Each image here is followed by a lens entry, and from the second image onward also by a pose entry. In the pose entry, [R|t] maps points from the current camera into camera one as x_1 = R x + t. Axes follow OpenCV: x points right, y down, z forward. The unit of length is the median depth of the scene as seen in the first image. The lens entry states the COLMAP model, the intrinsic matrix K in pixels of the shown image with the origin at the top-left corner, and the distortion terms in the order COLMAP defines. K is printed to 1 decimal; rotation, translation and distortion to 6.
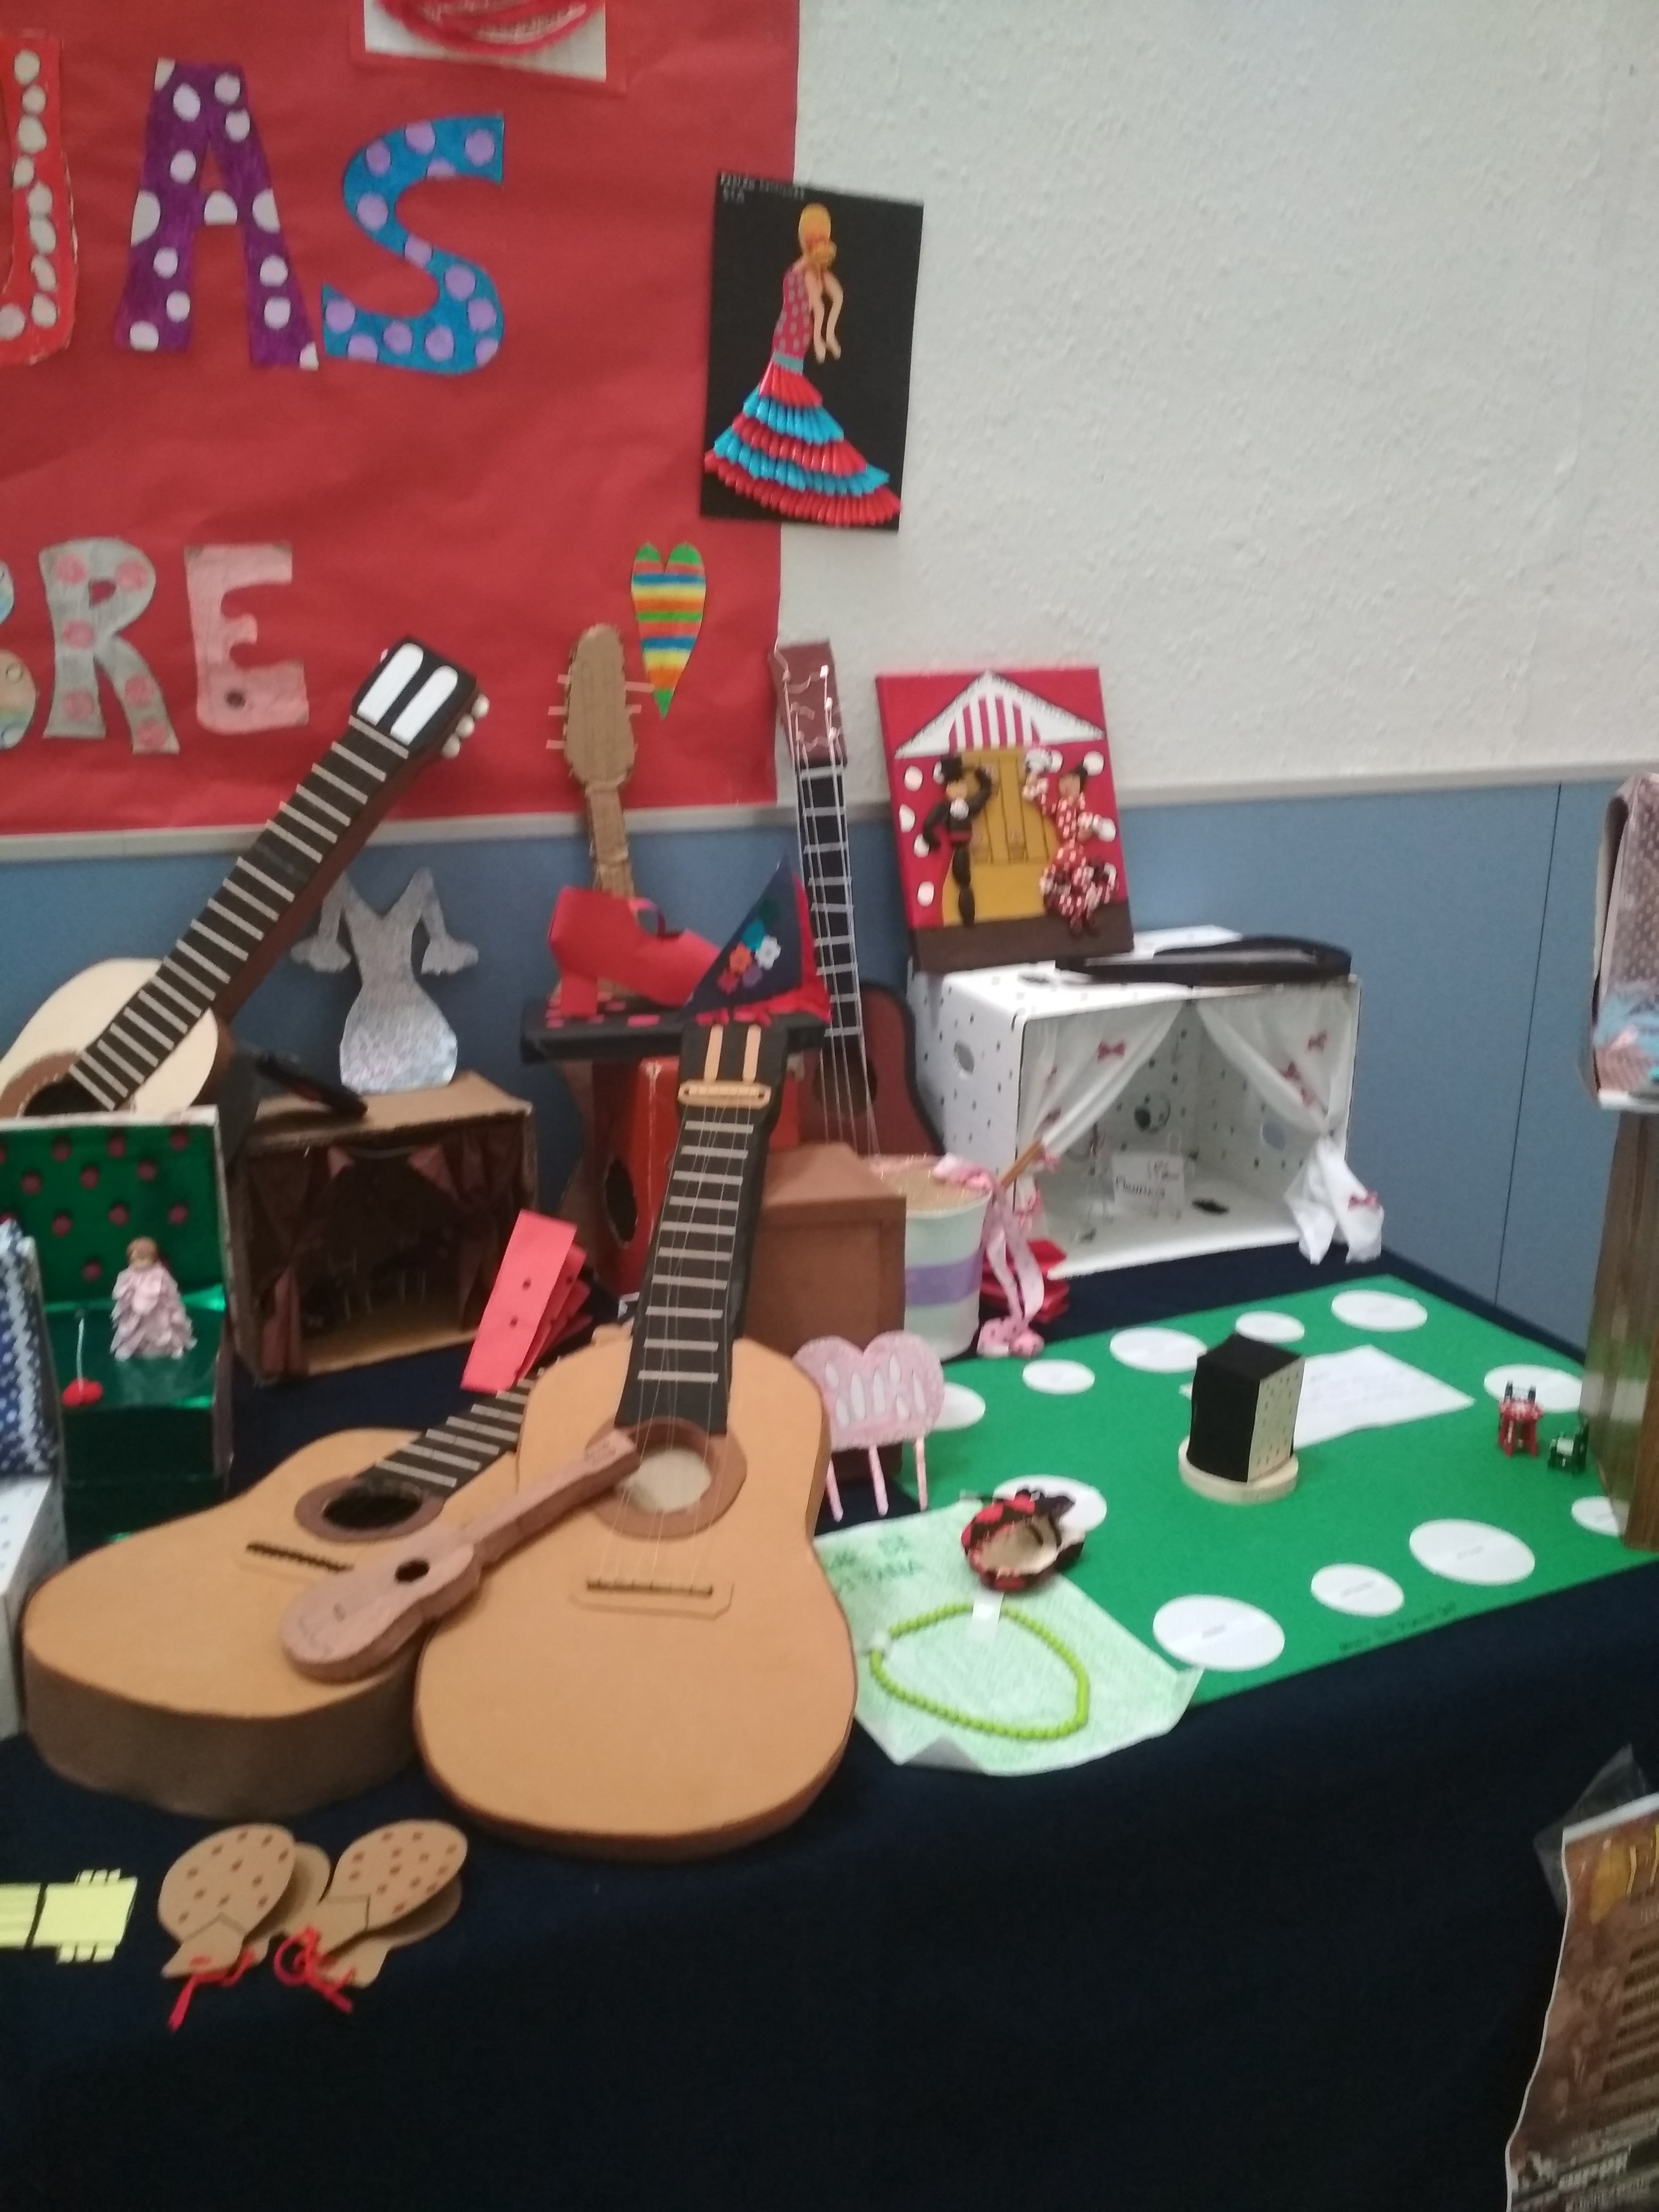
lens RADIAL K [[1930.0, 0, 829.5], [0, 1930.0, 1106.0], [0, 0, 1]] dist [0.083760, -0.165639]
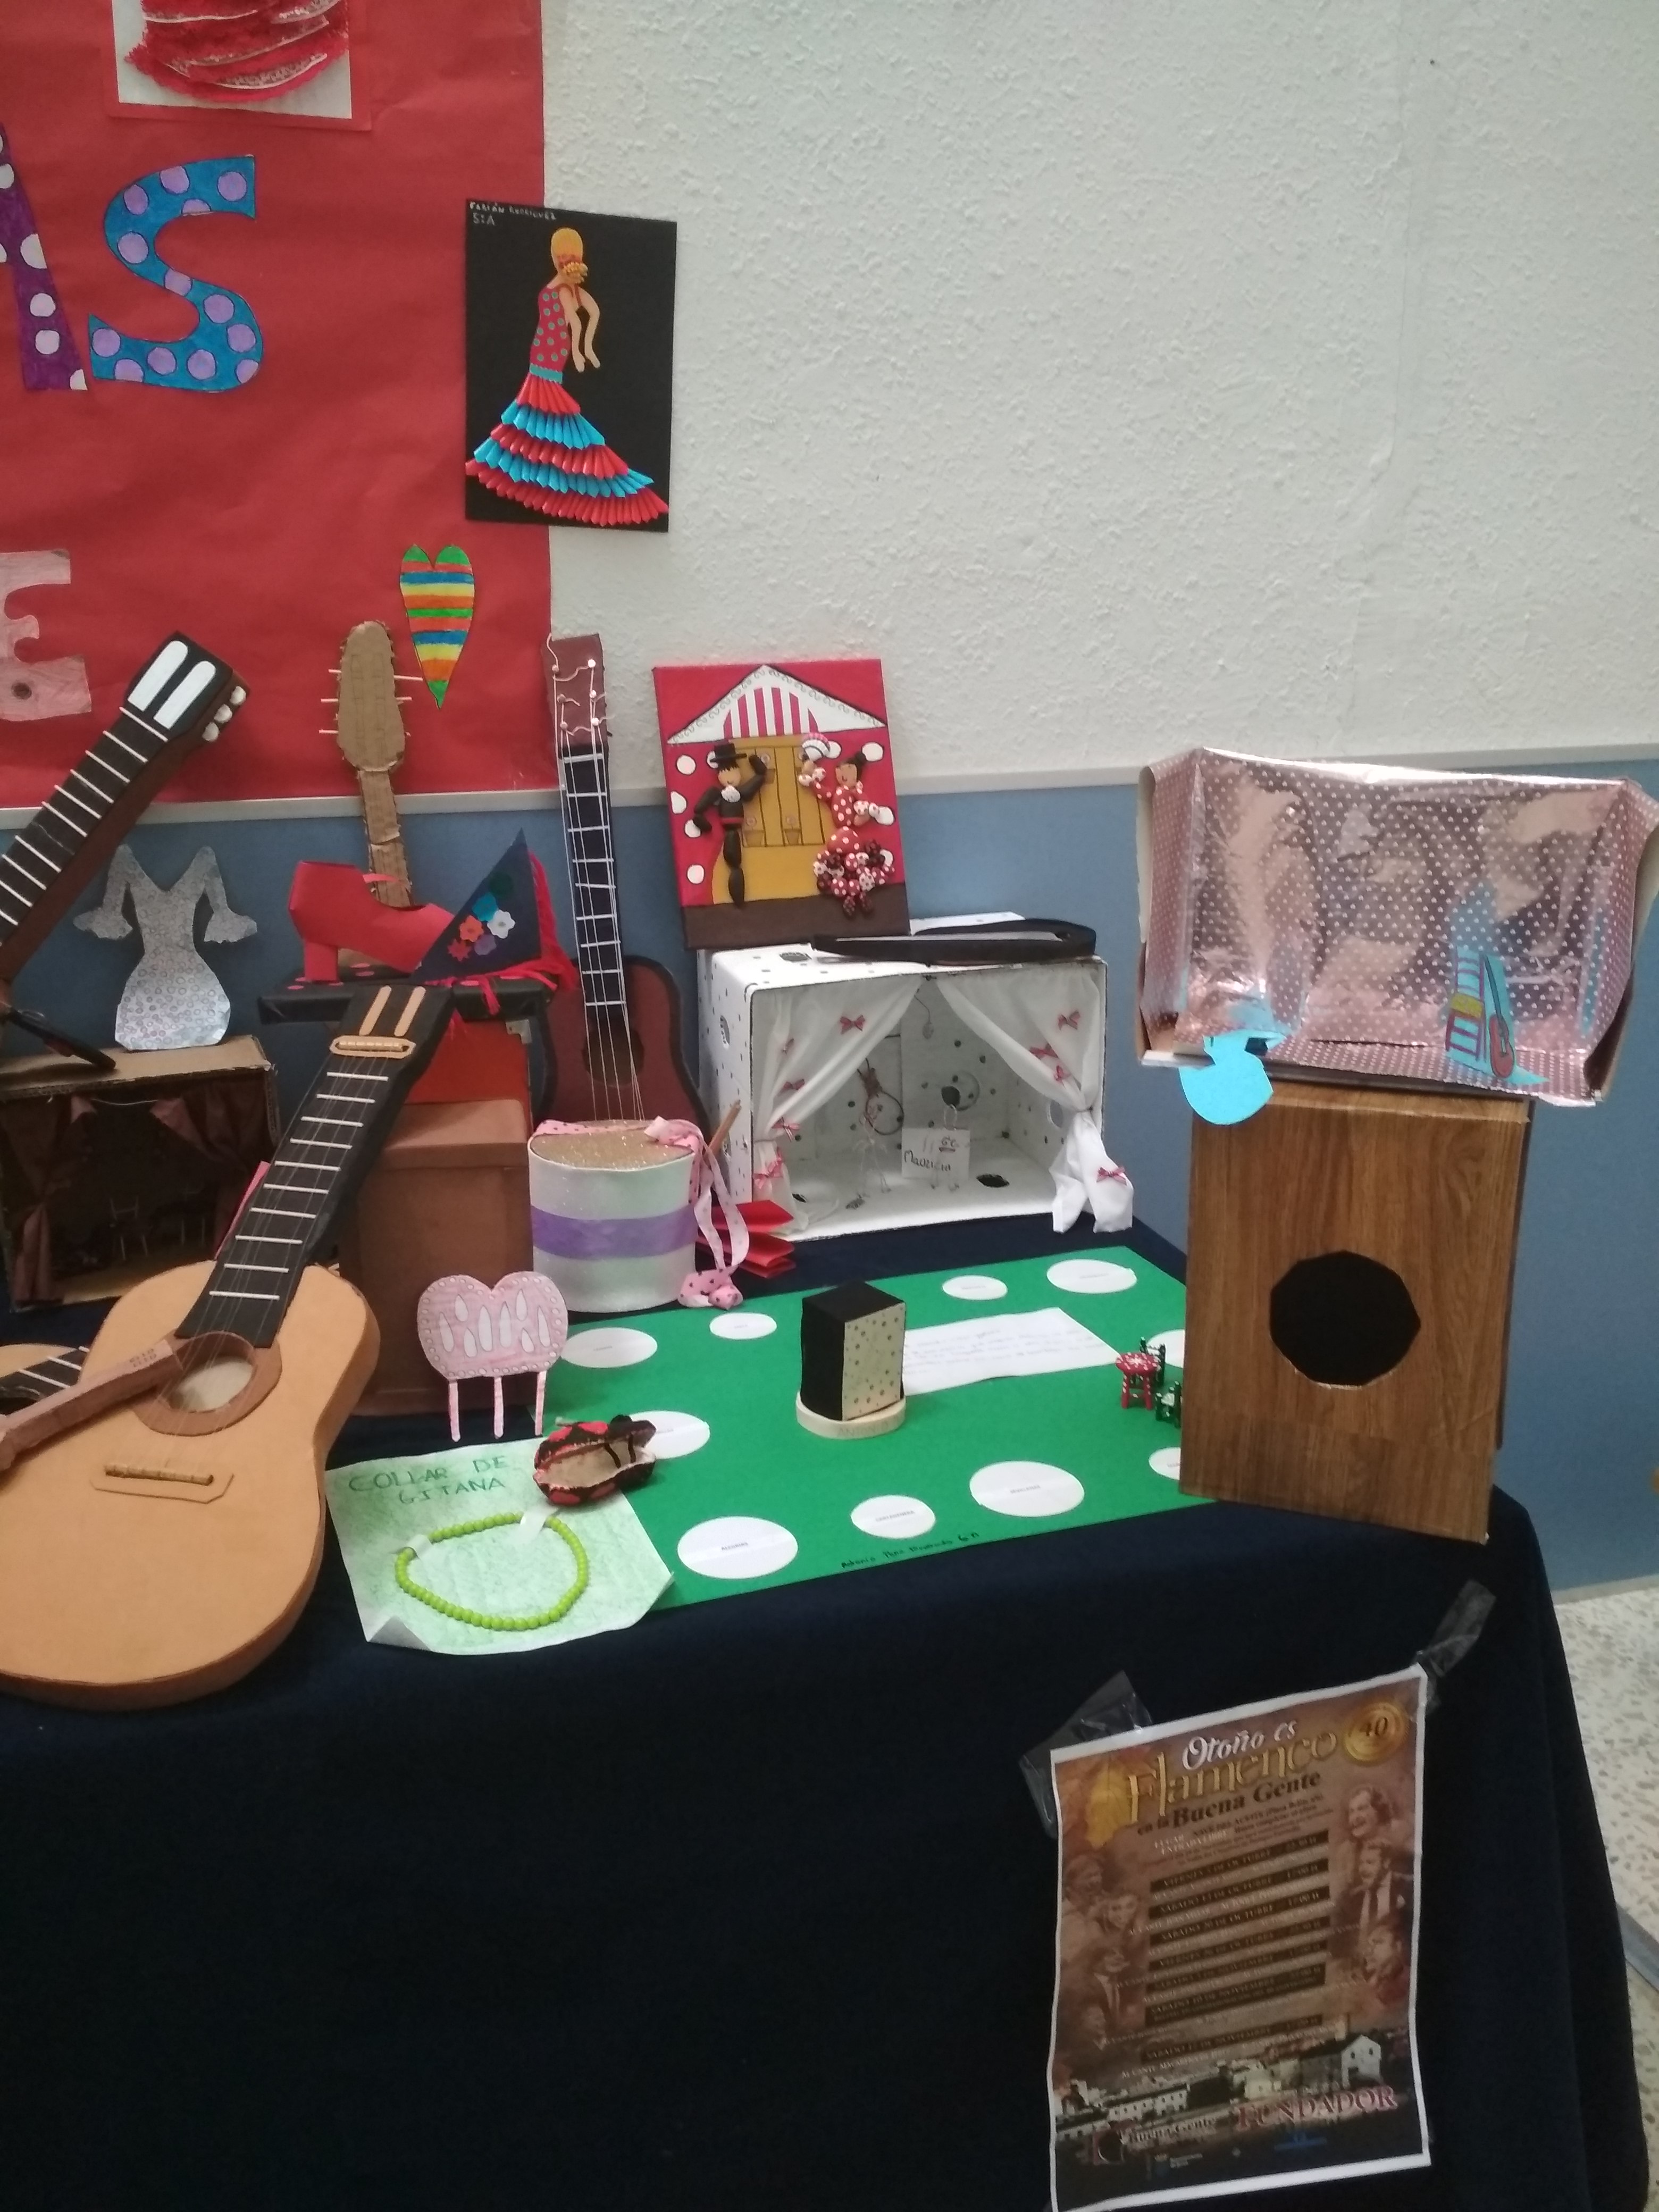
lens RADIAL K [[1930.0, 0, 829.5], [0, 1930.0, 1106.0], [0, 0, 1]] dist [0.083760, -0.165639]
pose [[0.992909, 0.017187, -0.117627, 0.266848], [-0.018239, 0.999803, -0.007873, 0.025069], [0.117468, 0.009963, 0.993027, -0.038785]]
